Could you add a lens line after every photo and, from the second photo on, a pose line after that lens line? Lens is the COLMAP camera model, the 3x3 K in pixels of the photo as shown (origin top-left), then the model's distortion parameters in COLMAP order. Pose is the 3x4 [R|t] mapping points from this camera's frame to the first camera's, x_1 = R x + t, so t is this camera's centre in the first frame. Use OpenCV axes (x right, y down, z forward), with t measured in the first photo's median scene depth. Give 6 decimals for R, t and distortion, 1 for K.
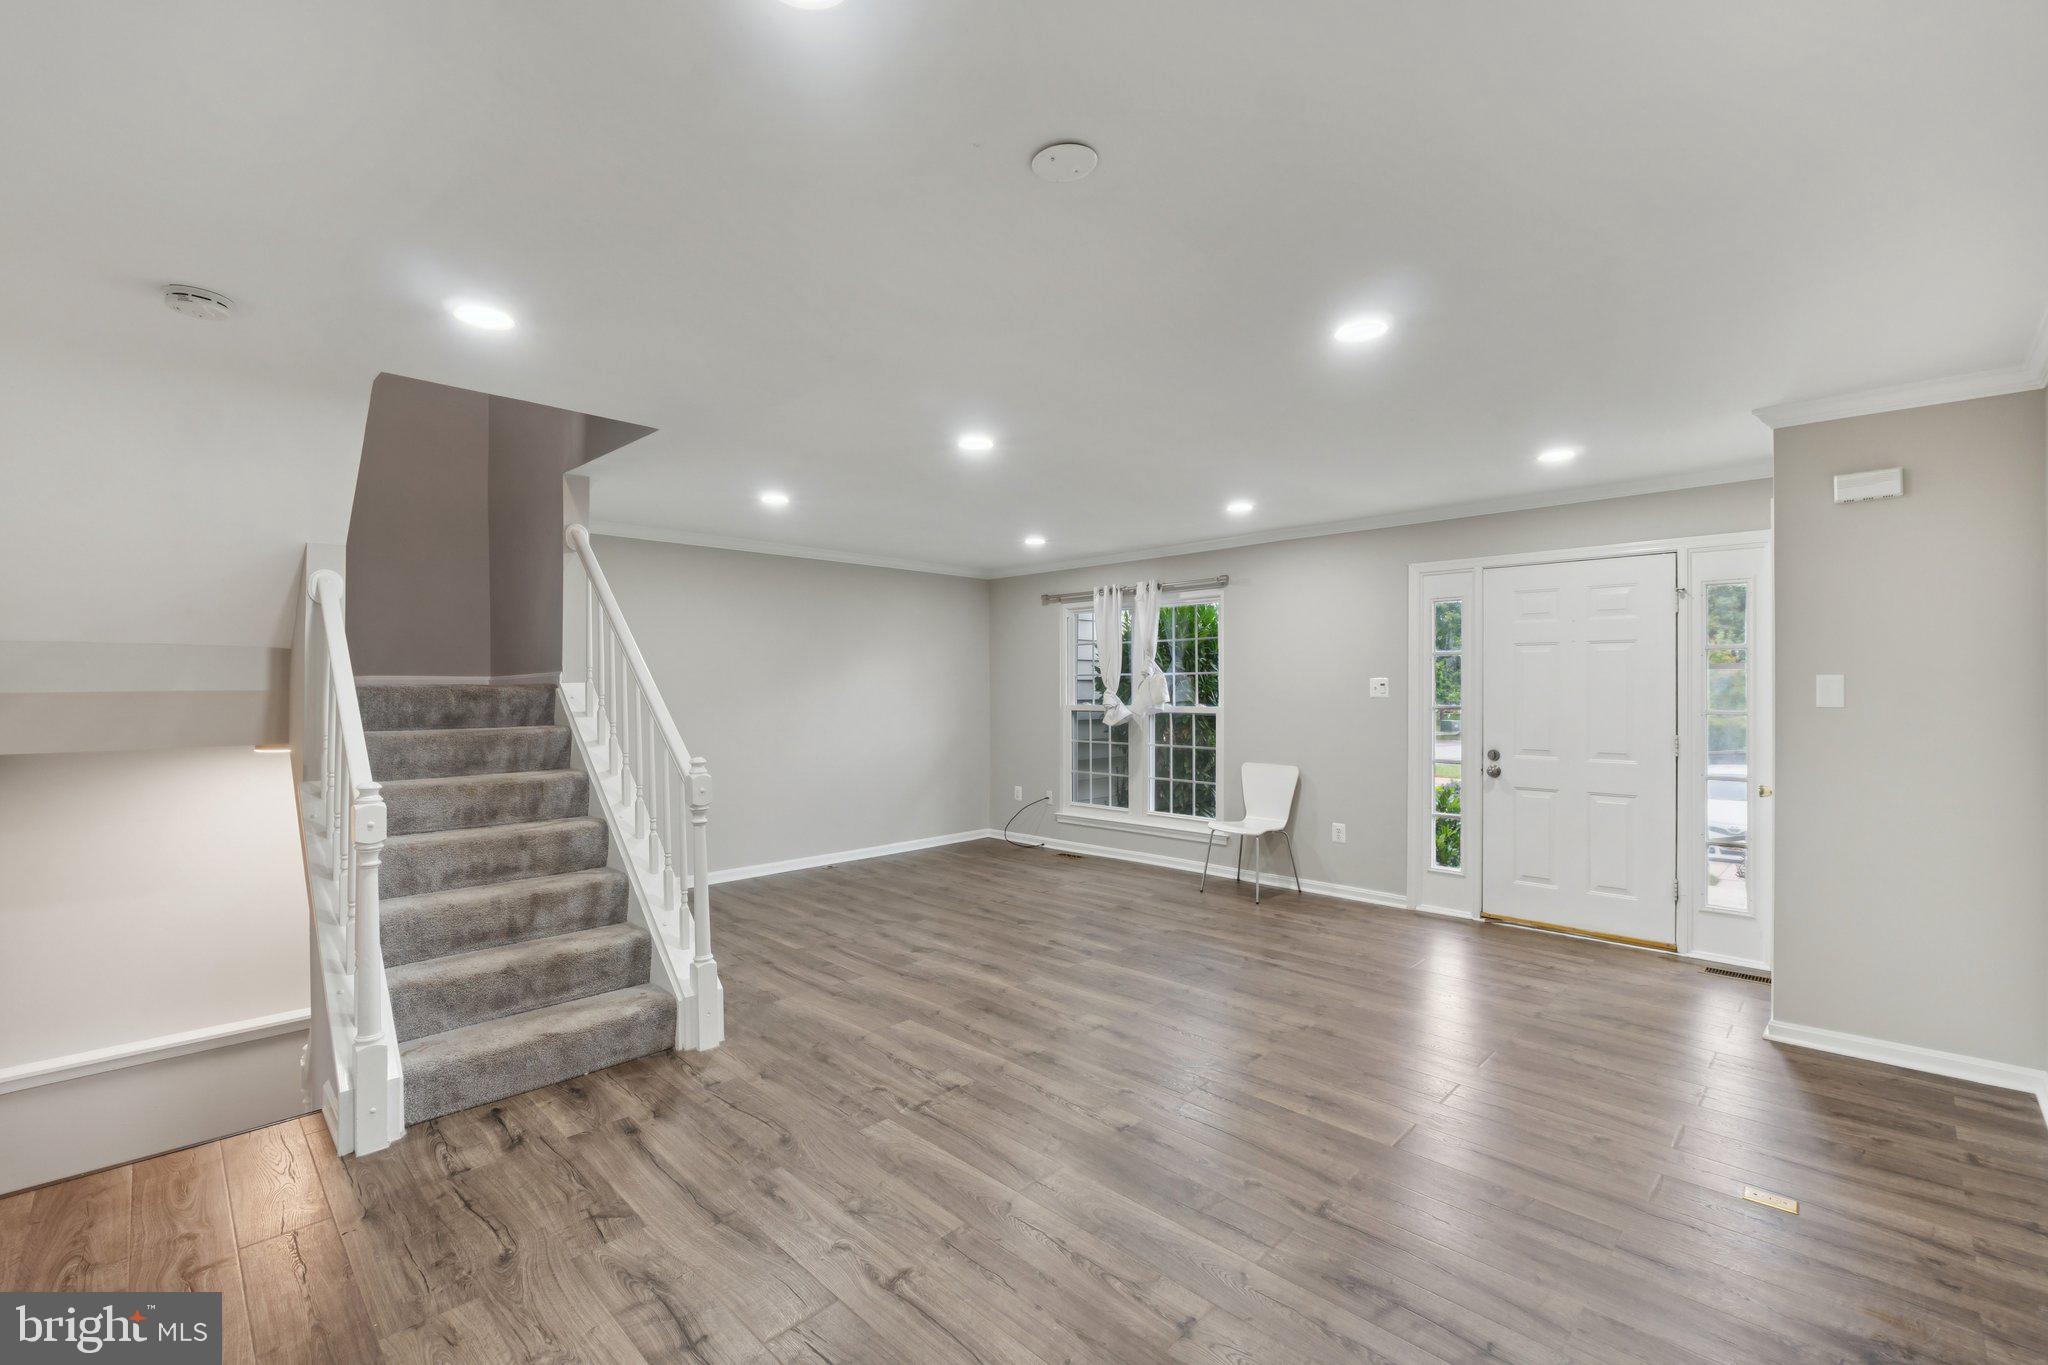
lens RADIAL K [[882.3, 0, 1024.0], [0, 882.3, 682.5], [0, 0, 1]] dist [-0.007853, -0.000496]
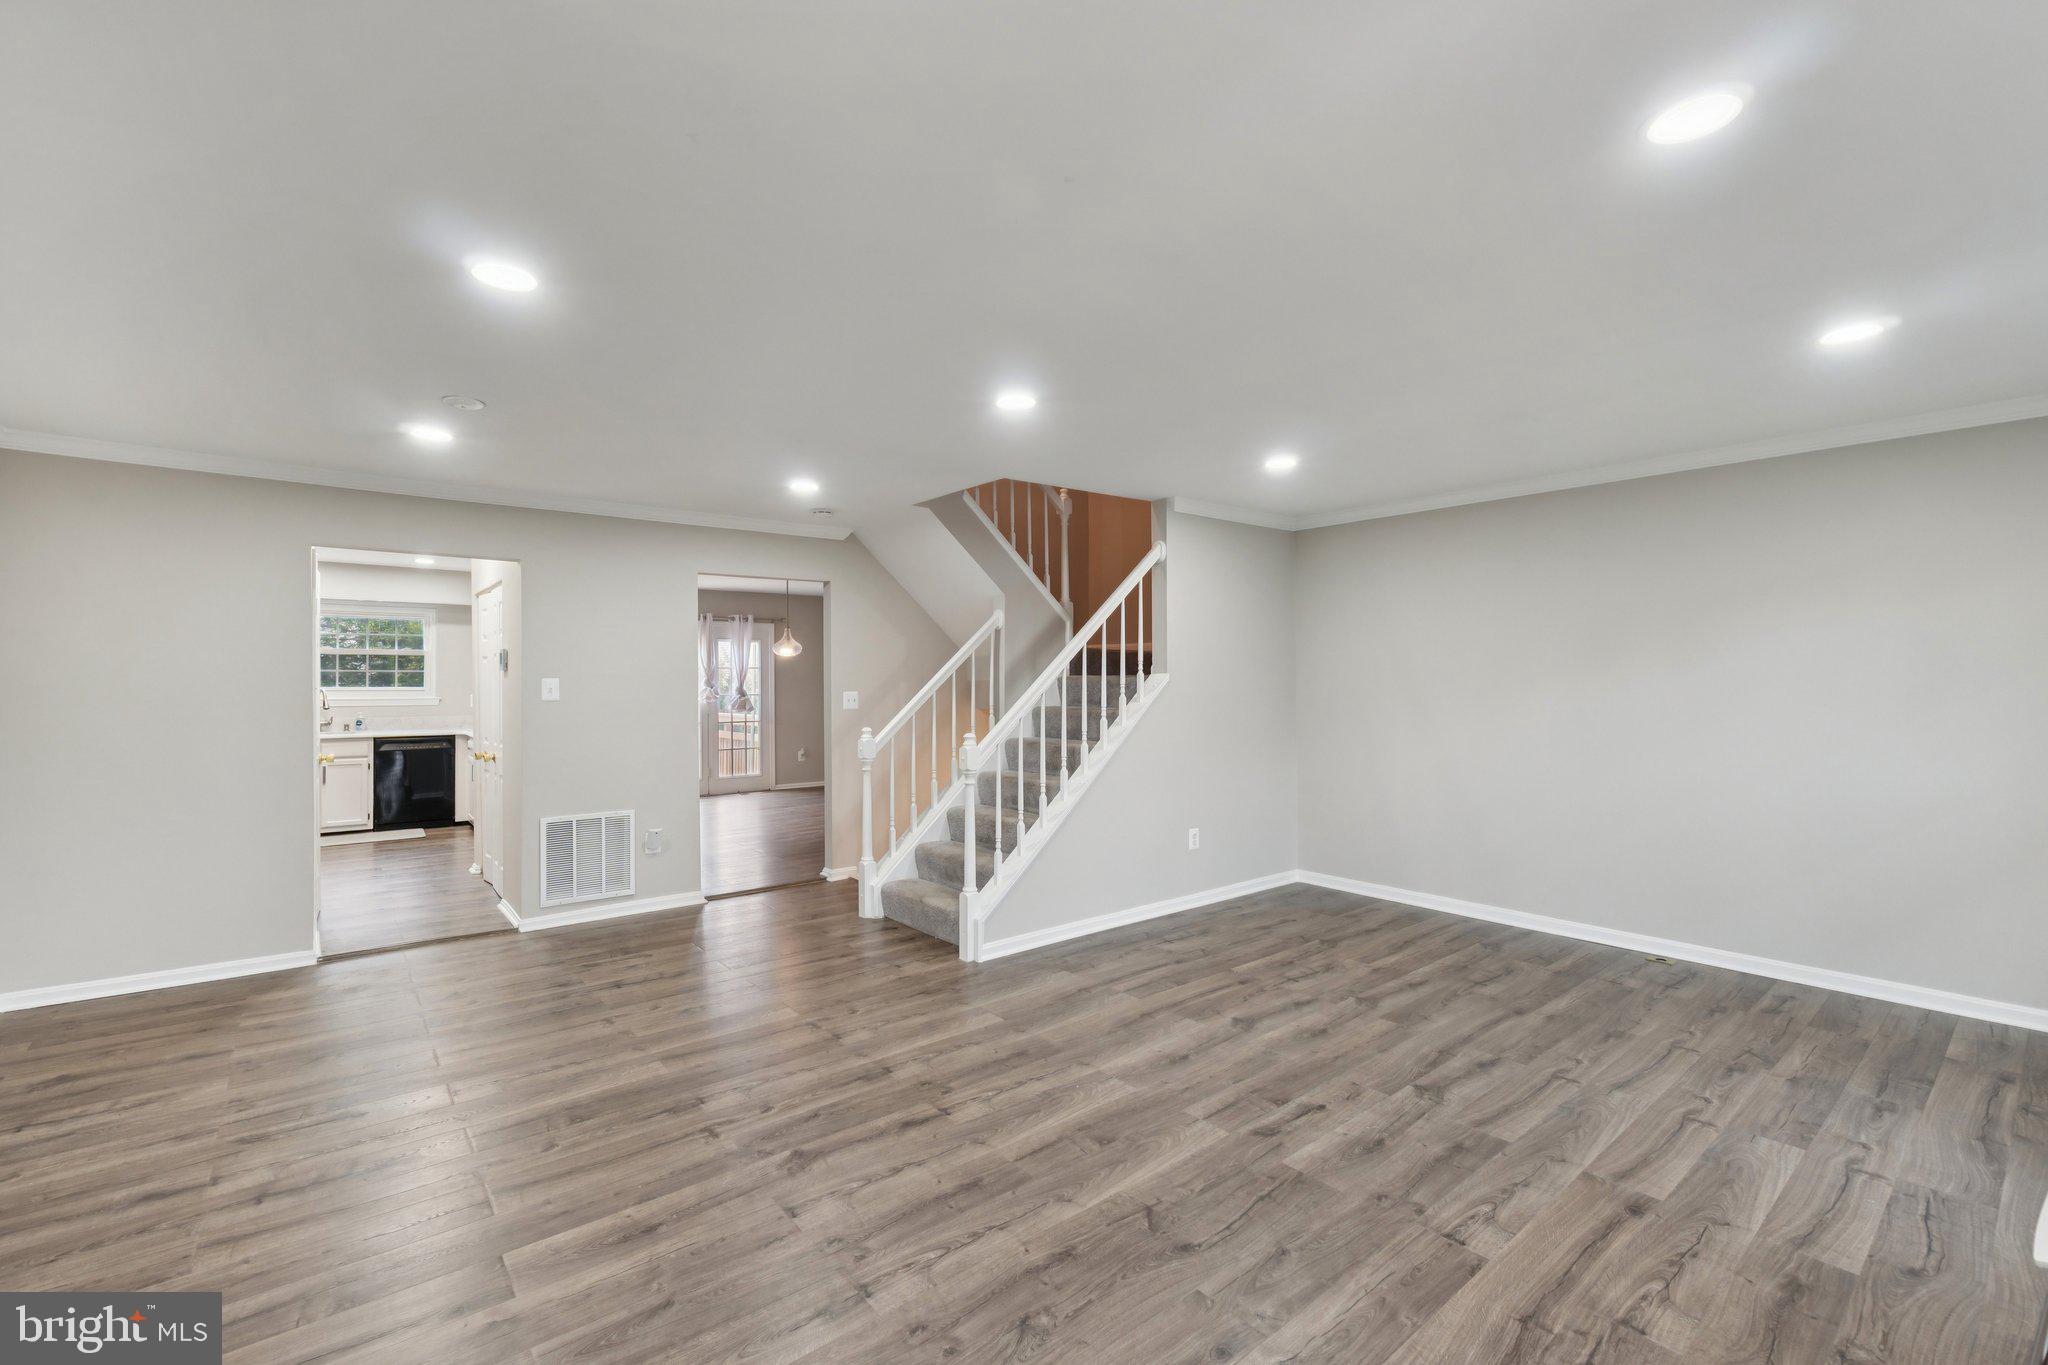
lens RADIAL K [[873.2, 0, 1033.7], [0, 873.2, 689.6], [0, 0, 1]] dist [-0.006348, 0.000345]
pose [[-0.103521, 0.016180, -0.994496, 0.734332], [0.009640, 0.999837, 0.015264, -0.003172], [0.994581, -0.008007, -0.103660, 0.998697]]
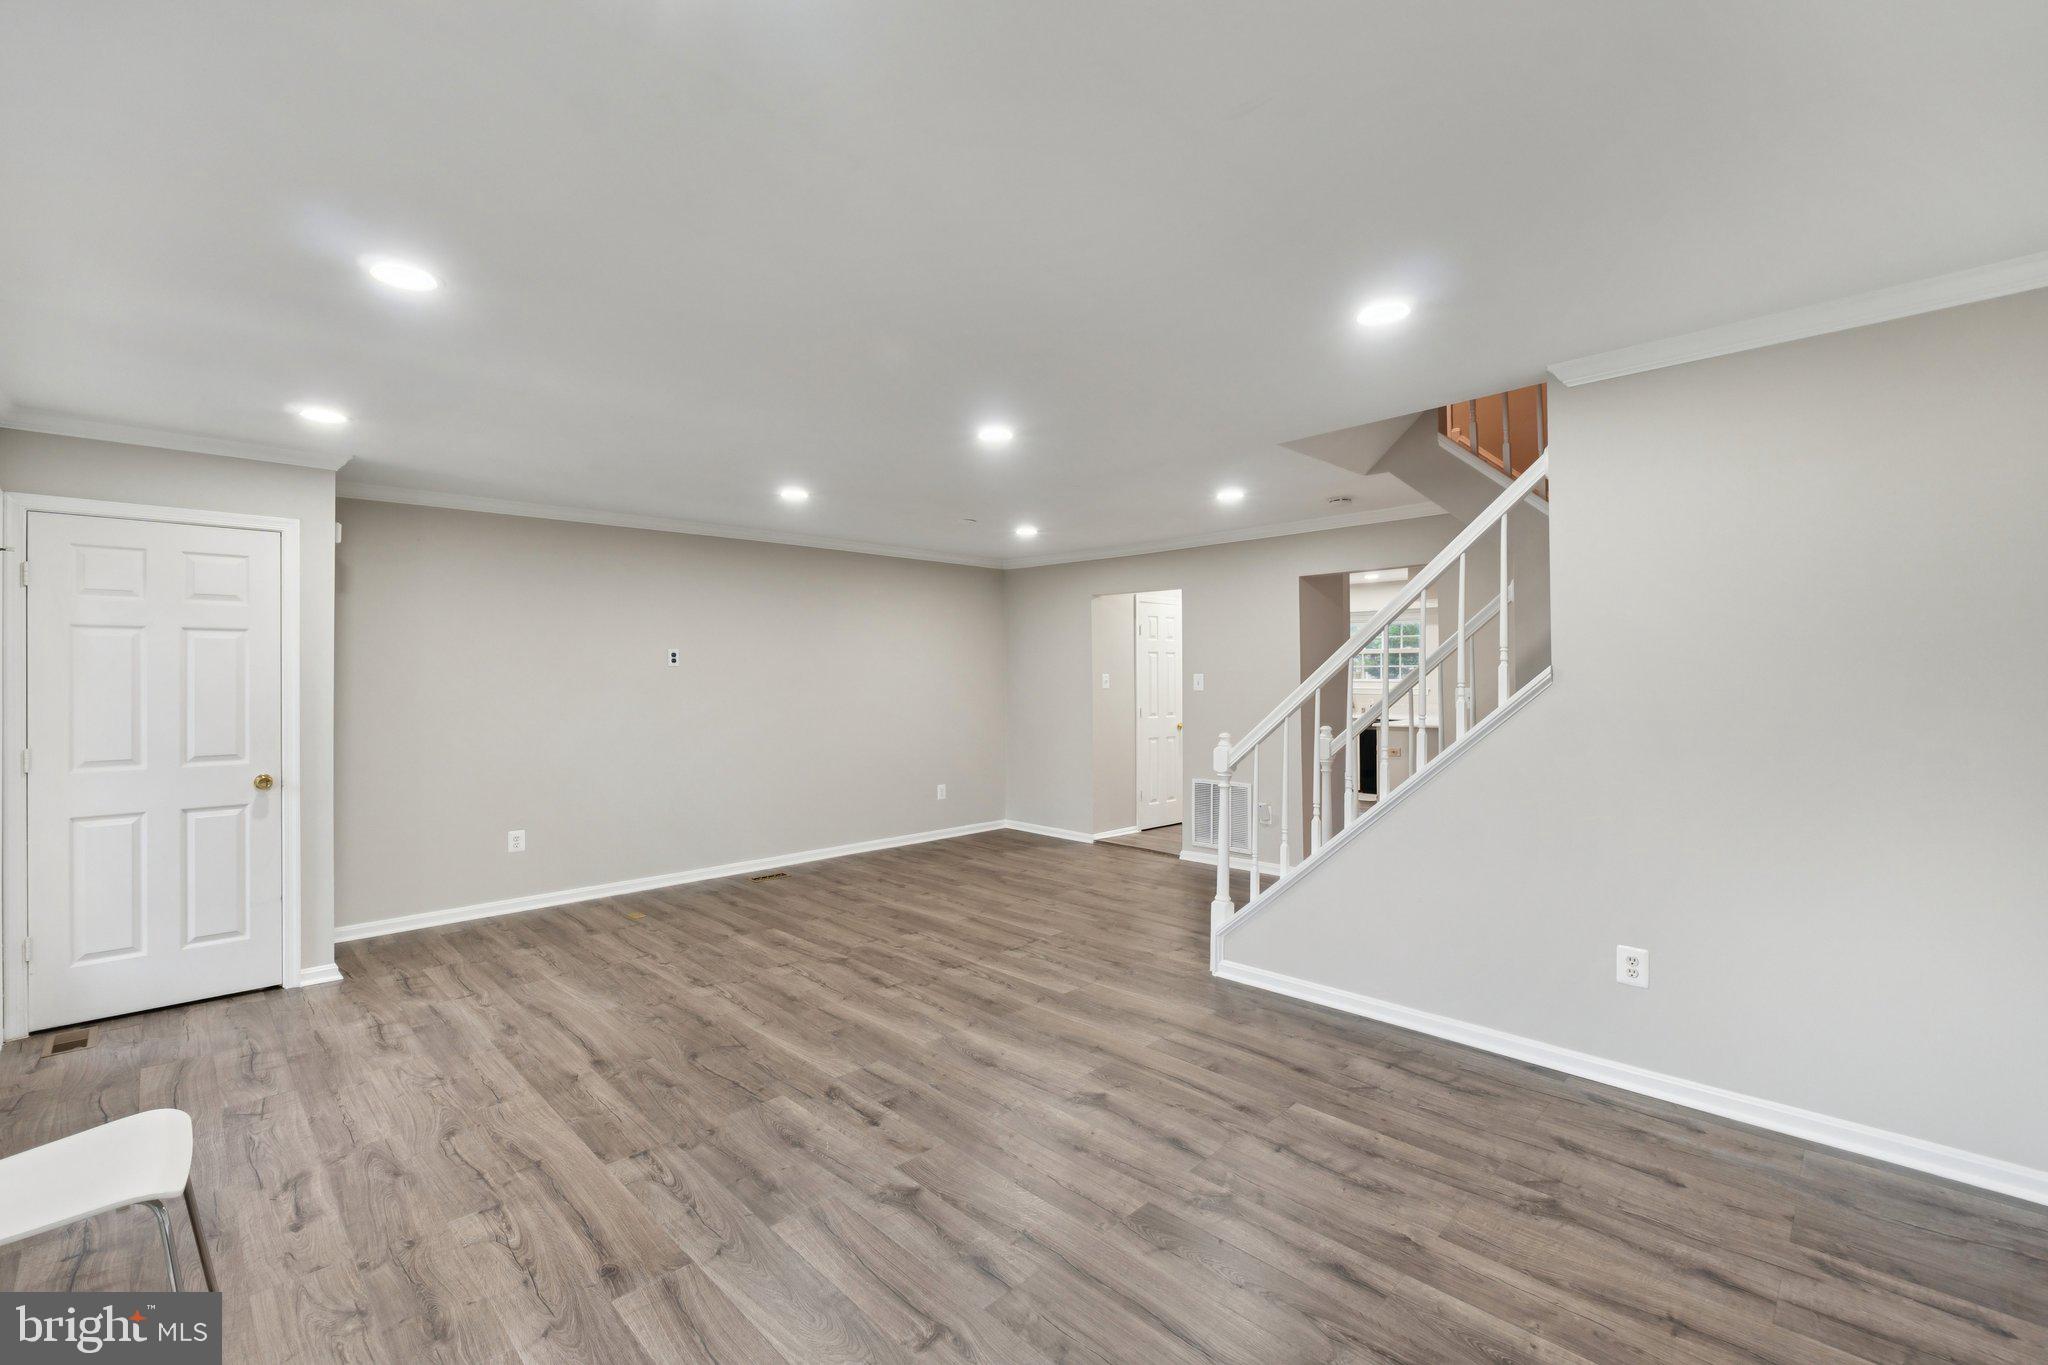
lens RADIAL K [[882.3, 0, 1024.0], [0, 882.3, 682.5], [0, 0, 1]] dist [-0.007853, -0.000496]
pose [[-0.999881, 0.008431, 0.012884, -0.087050], [0.008417, 0.999964, -0.001163, 0.008805], [-0.012894, -0.001054, -0.999916, 1.807292]]
